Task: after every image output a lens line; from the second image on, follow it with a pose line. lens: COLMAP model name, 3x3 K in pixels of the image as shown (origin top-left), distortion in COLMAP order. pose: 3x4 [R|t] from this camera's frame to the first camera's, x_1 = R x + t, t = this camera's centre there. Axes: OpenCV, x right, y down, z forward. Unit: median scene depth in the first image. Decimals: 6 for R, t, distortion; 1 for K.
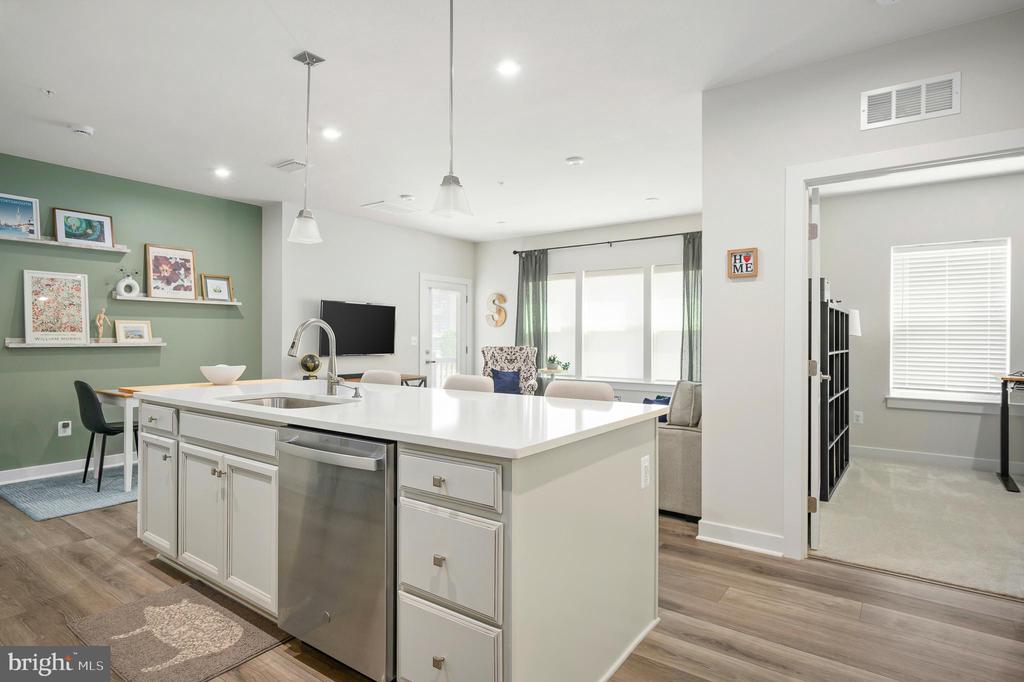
lens RADIAL K [[551.7, 0, 512.0], [0, 551.7, 341.0], [0, 0, 1]] dist [0.001833, -0.000607]
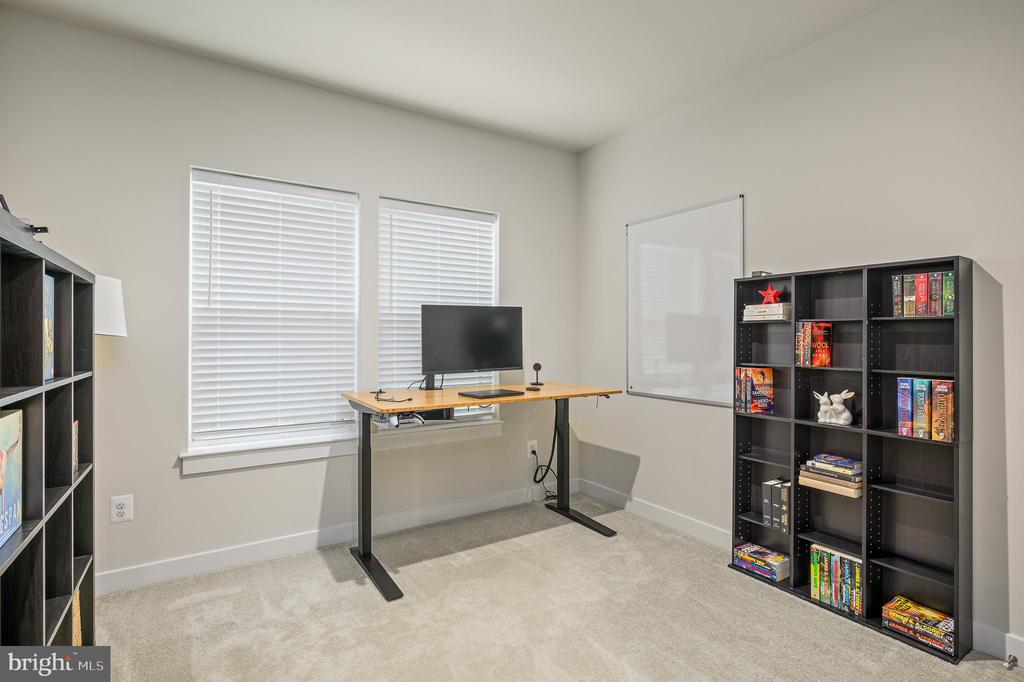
lens RADIAL K [[508.7, 0, 514.2], [0, 508.7, 333.6], [0, 0, 1]] dist [-0.000138, 0.000131]
pose [[0.376539, 0.001274, 0.926400, 0.379869], [0.003697, 0.999989, -0.002878, -0.009409], [-0.926393, 0.004509, 0.376531, 0.569706]]
